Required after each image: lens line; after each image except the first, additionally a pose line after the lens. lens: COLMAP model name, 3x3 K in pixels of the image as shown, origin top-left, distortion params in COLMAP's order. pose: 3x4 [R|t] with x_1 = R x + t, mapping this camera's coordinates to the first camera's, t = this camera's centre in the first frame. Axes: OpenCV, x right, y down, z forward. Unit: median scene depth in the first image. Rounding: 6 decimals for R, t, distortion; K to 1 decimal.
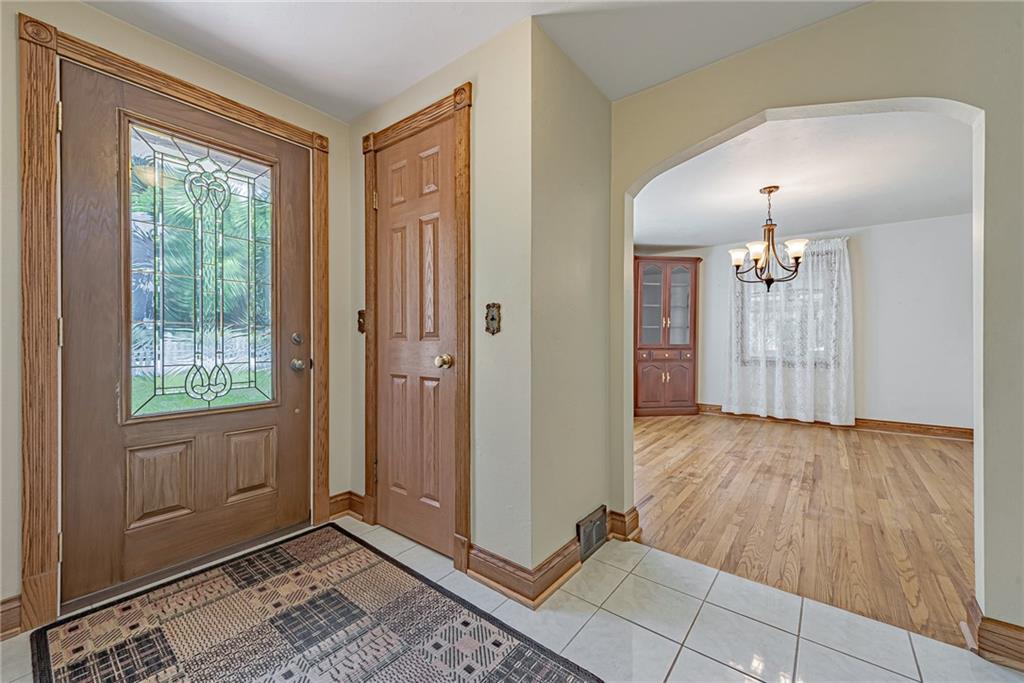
lens RADIAL K [[408.9, 0, 513.1], [0, 408.9, 341.9], [0, 0, 1]] dist [0.018091, -0.000321]
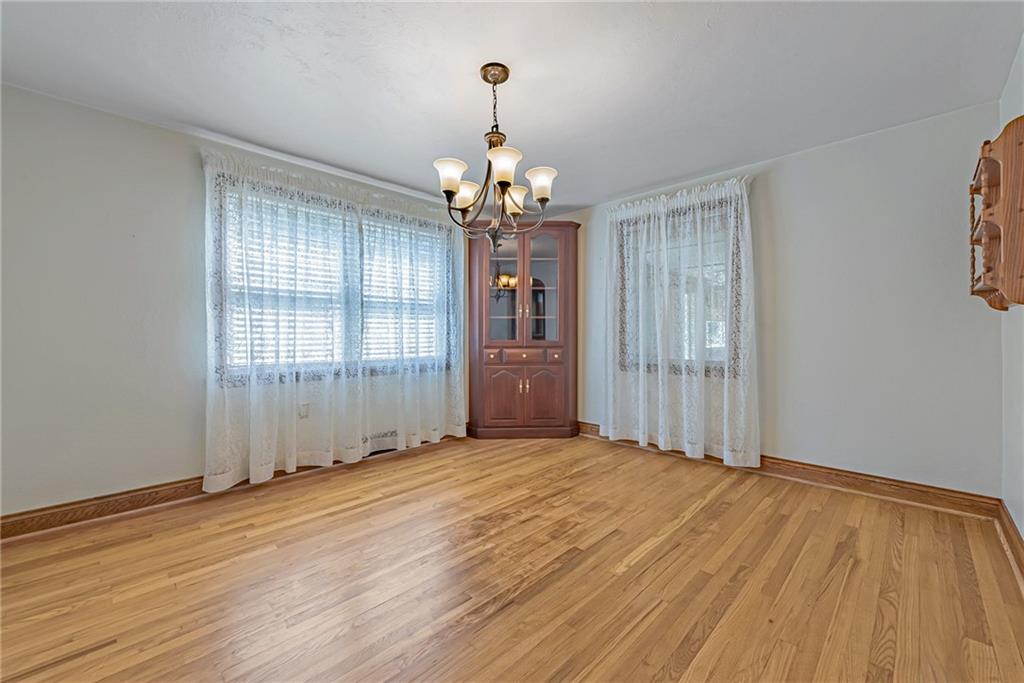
lens RADIAL K [[408.9, 0, 509.6], [0, 408.9, 337.5], [0, 0, 1]] dist [0.018091, -0.000321]
pose [[0.992946, -0.001209, -0.118565, 0.481570], [0.001055, 0.999999, -0.001361, 0.001086], [0.118567, 0.001227, 0.992945, 0.297277]]
